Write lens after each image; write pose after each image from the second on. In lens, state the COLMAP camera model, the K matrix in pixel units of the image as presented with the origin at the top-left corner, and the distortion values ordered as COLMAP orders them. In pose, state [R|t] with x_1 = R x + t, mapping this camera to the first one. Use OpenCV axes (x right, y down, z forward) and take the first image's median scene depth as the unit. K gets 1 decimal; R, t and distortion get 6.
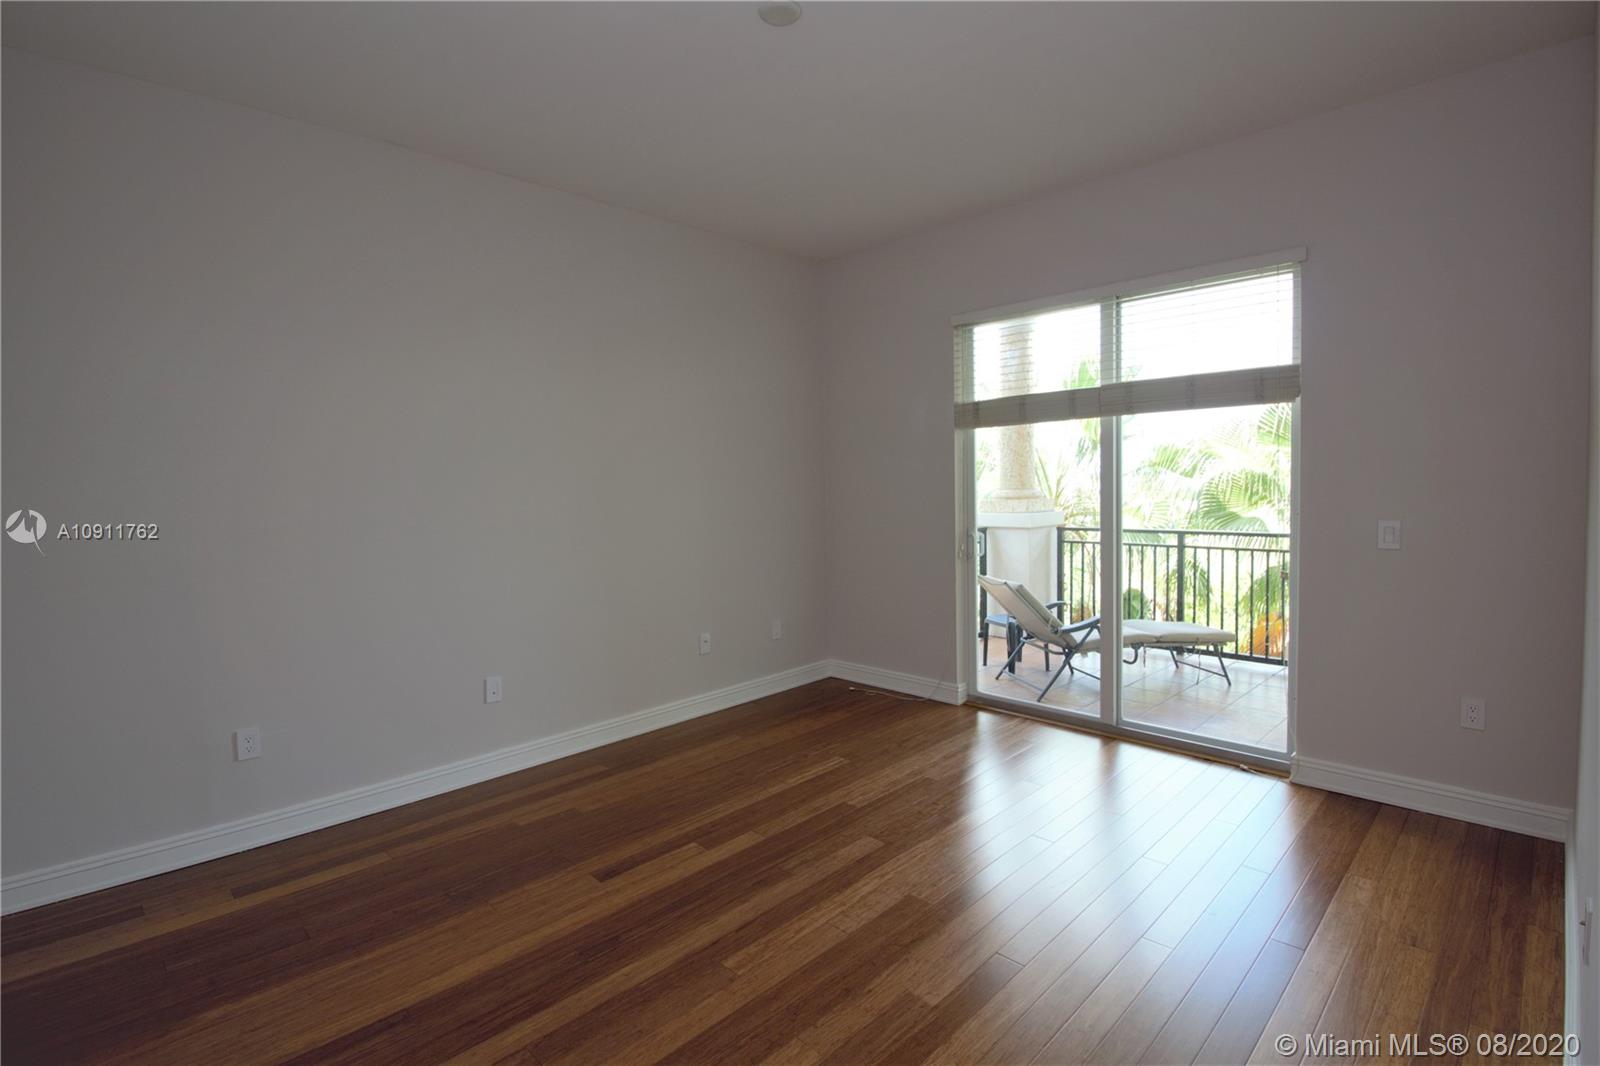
lens RADIAL K [[740.6, 0, 793.5], [0, 740.6, 532.4], [0, 0, 1]] dist [-0.004469, -0.009969]
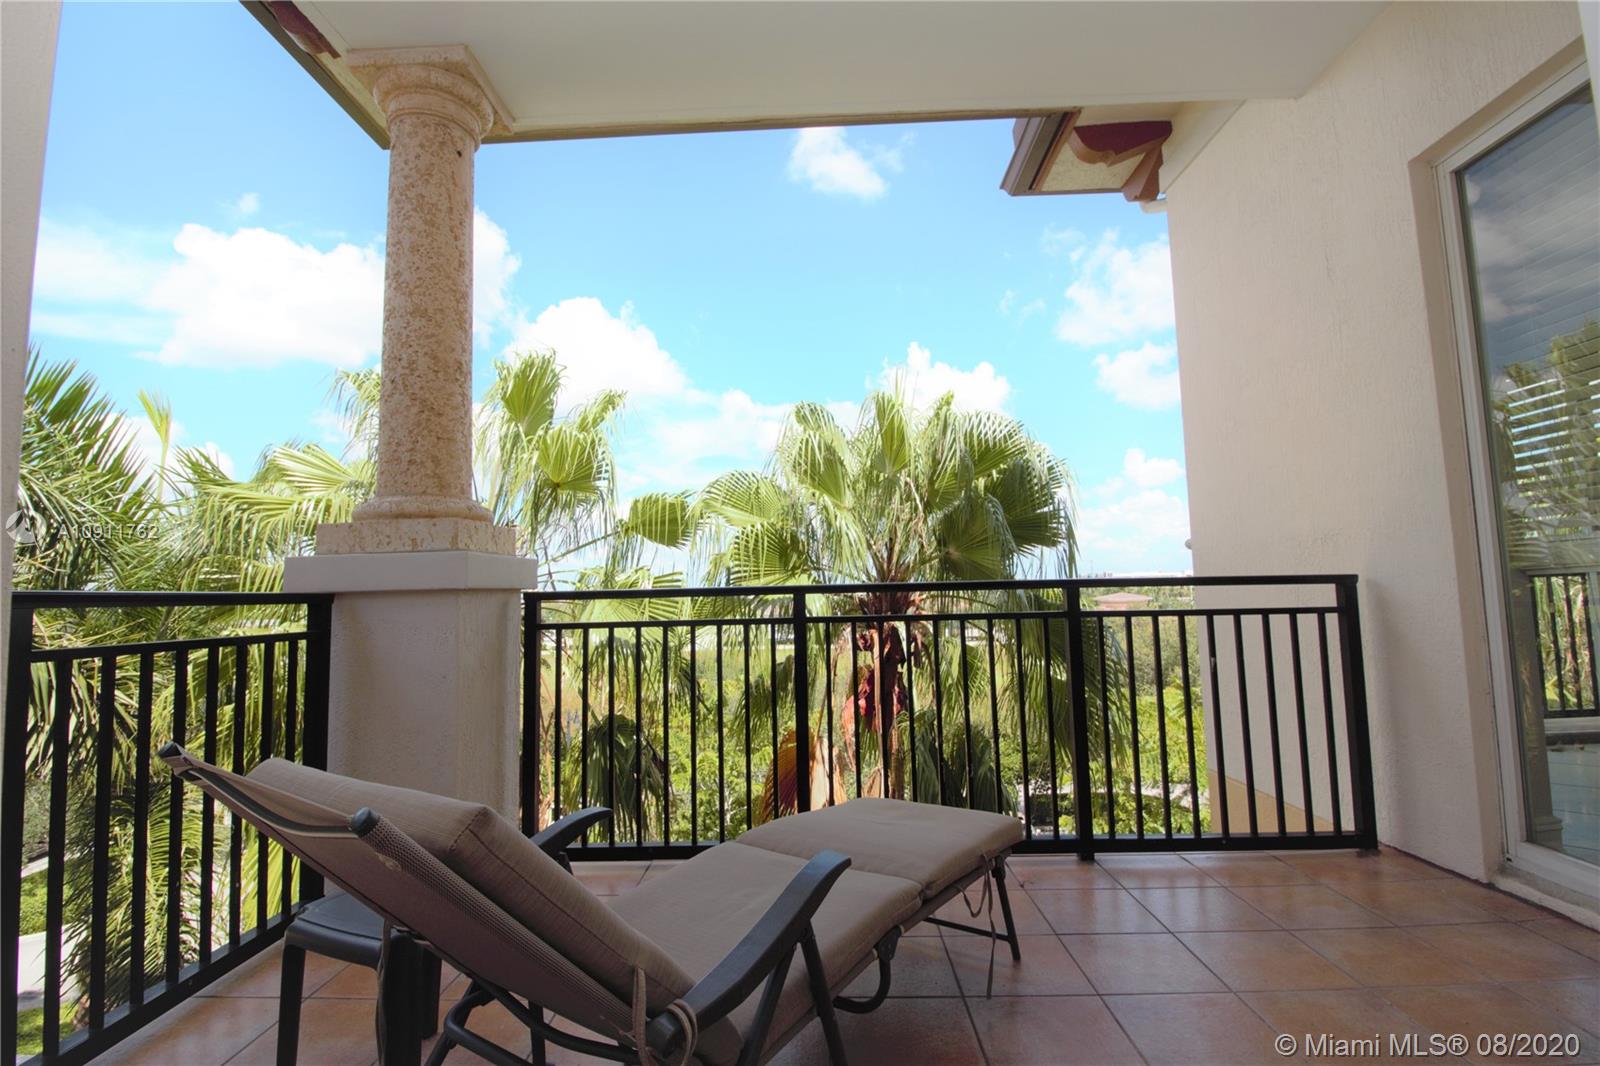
lens RADIAL K [[740.6, 0, 805.0], [0, 740.6, 524.0], [0, 0, 1]] dist [-0.004469, -0.009969]
pose [[0.715388, 0.067148, 0.695494, 0.174568], [0.054554, 0.986965, -0.151404, 0.027162], [-0.696595, 0.146255, 0.702400, 0.588302]]
